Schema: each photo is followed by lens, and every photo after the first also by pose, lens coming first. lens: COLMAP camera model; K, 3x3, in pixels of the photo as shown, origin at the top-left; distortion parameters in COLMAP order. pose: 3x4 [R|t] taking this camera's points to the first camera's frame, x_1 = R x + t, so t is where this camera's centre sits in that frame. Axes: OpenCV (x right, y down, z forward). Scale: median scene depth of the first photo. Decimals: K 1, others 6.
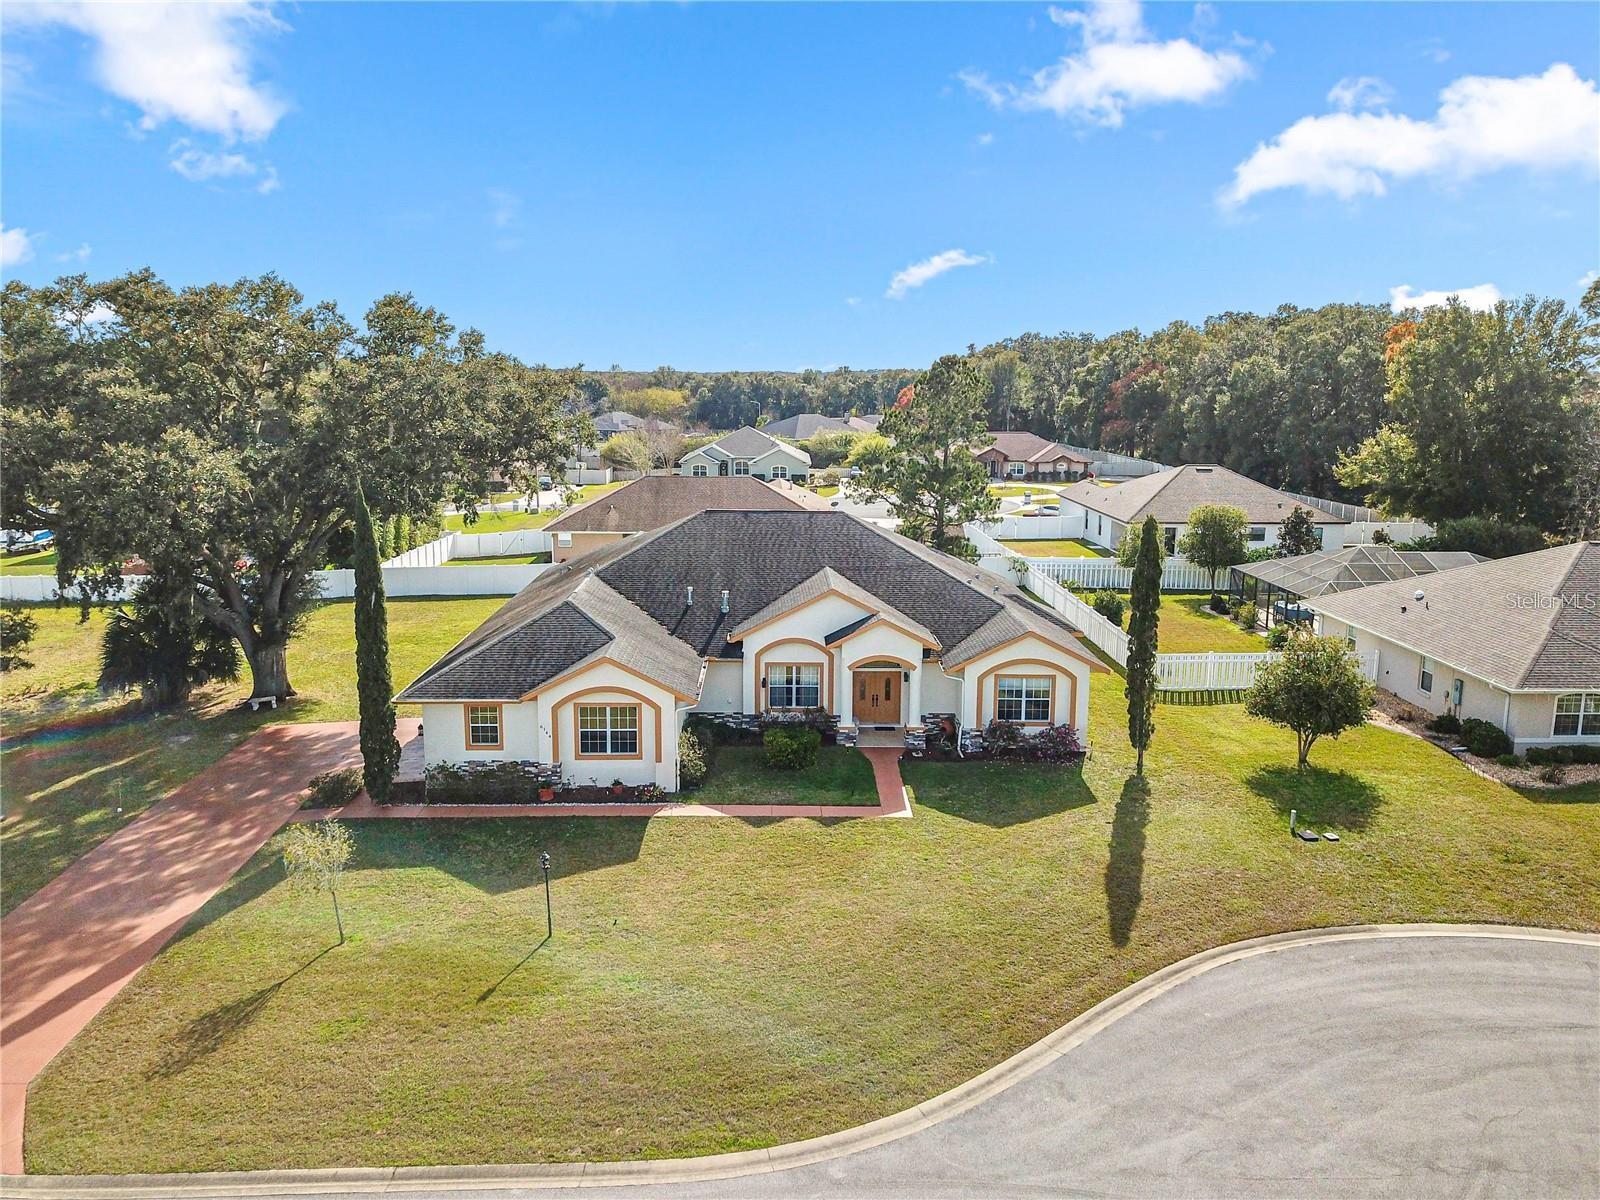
lens RADIAL K [[1206.7, 0, 800.0], [0, 1206.7, 600.0], [0, 0, 1]] dist [0.021556, -0.001592]
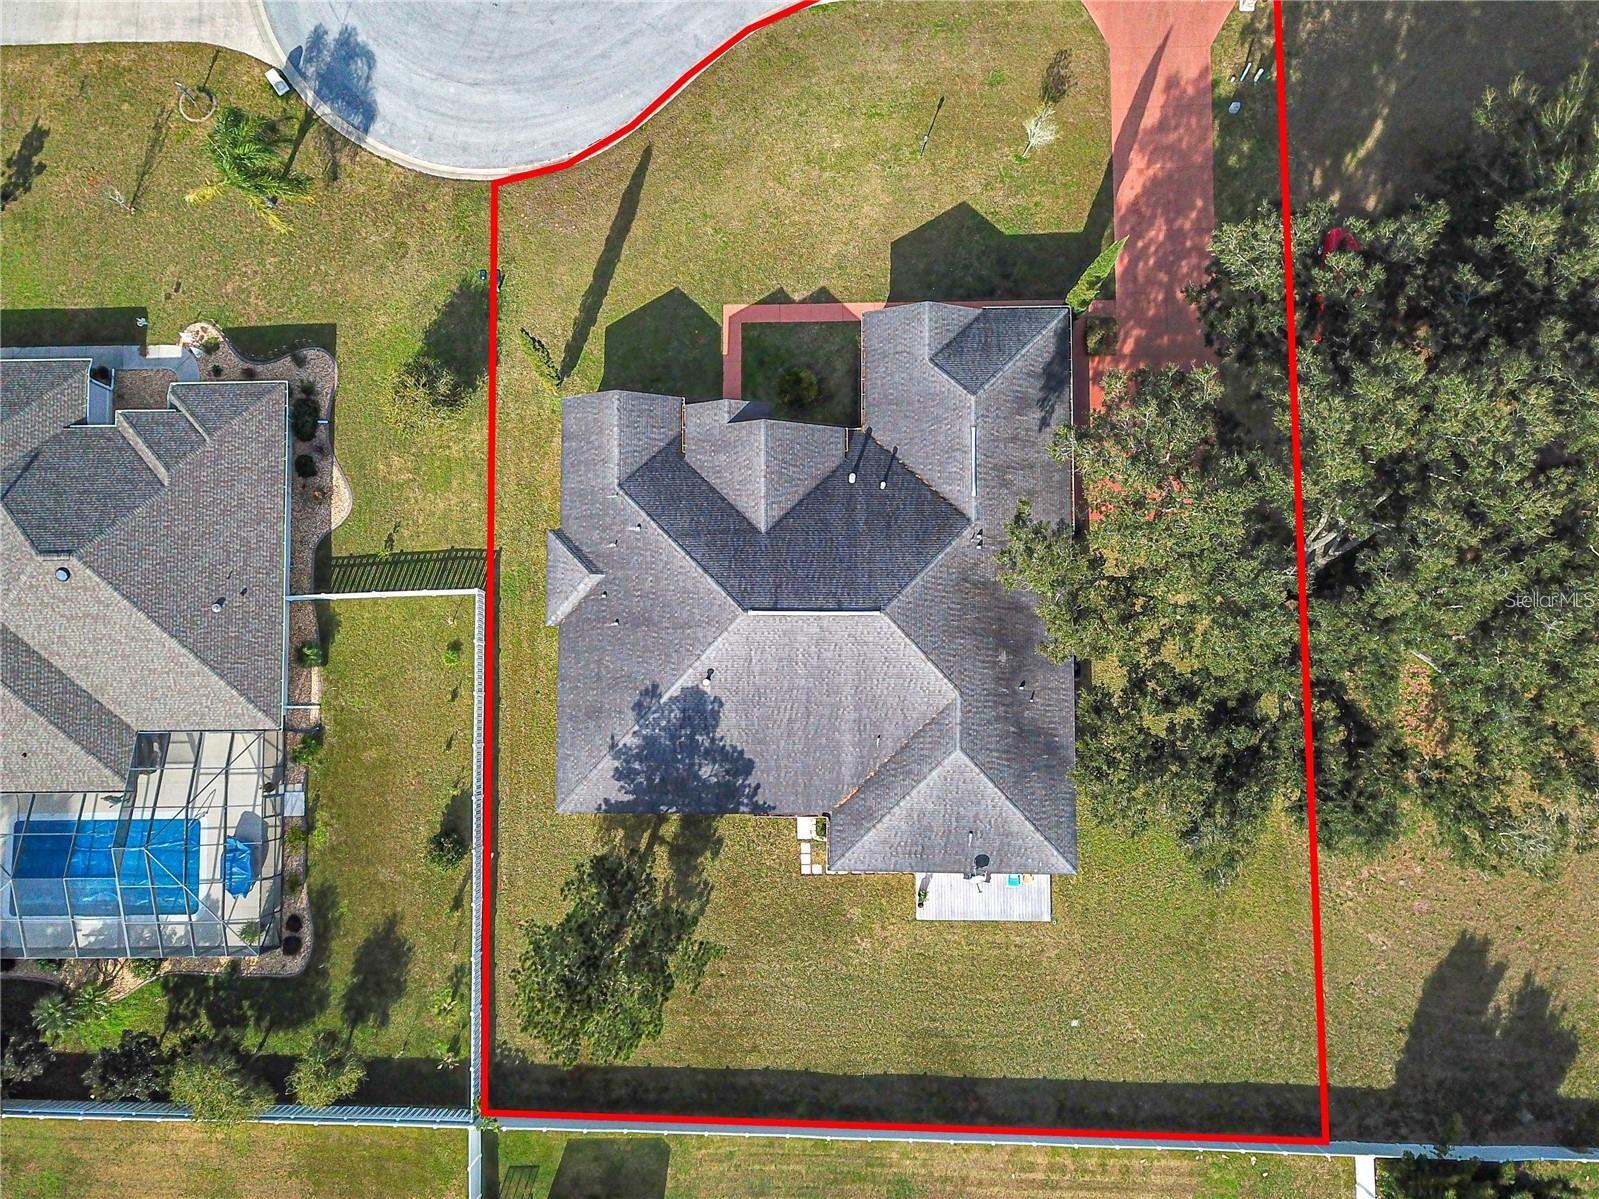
lens RADIAL K [[1206.0, 0, 799.5], [0, 1206.0, 599.5], [0, 0, 1]] dist [0.021556, -0.001592]
pose [[-0.998507, 0.001805, 0.054586, -0.088511], [0.054216, -0.087947, 0.994649, -1.429975], [0.006596, 0.996124, 0.087718, 1.248558]]
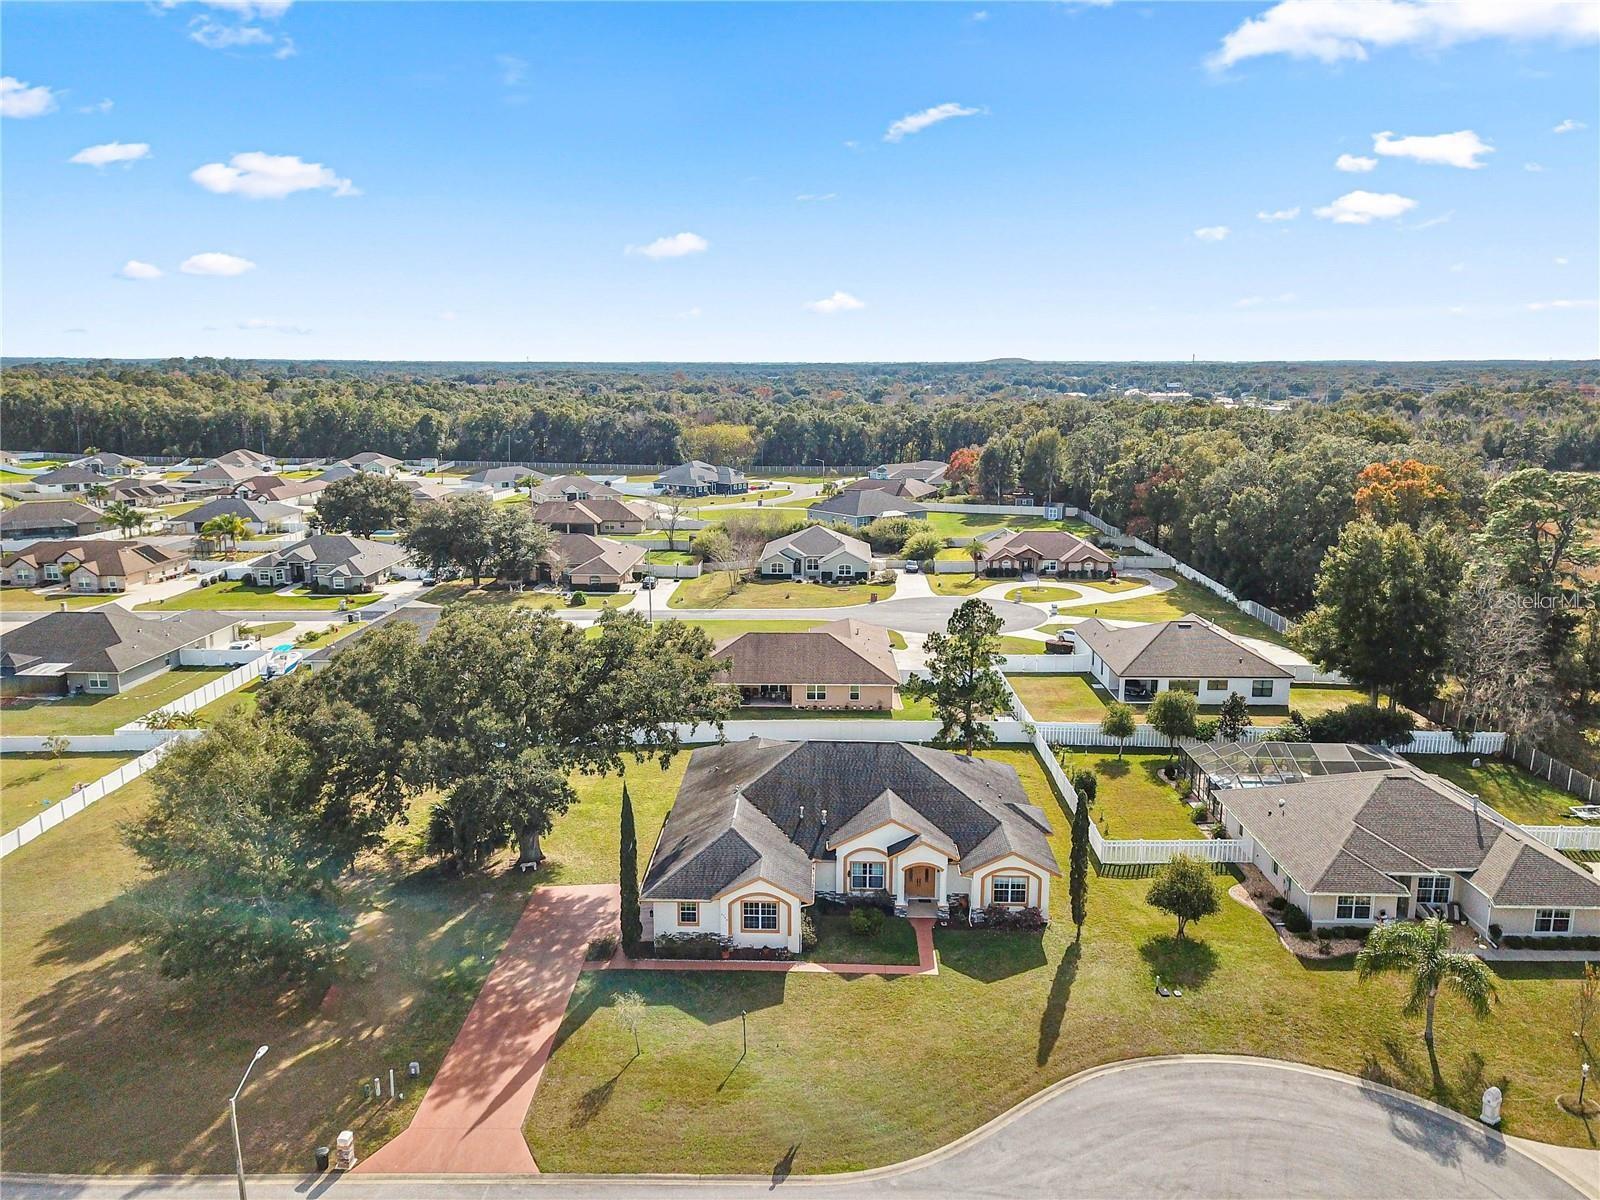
lens RADIAL K [[1206.7, 0, 800.0], [0, 1206.7, 600.0], [0, 0, 1]] dist [0.021556, -0.001592]
pose [[0.998897, 0.003309, -0.046836, -0.024769], [-0.002919, 0.999961, 0.008379, -0.368967], [0.046862, -0.008233, 0.998867, -0.733556]]
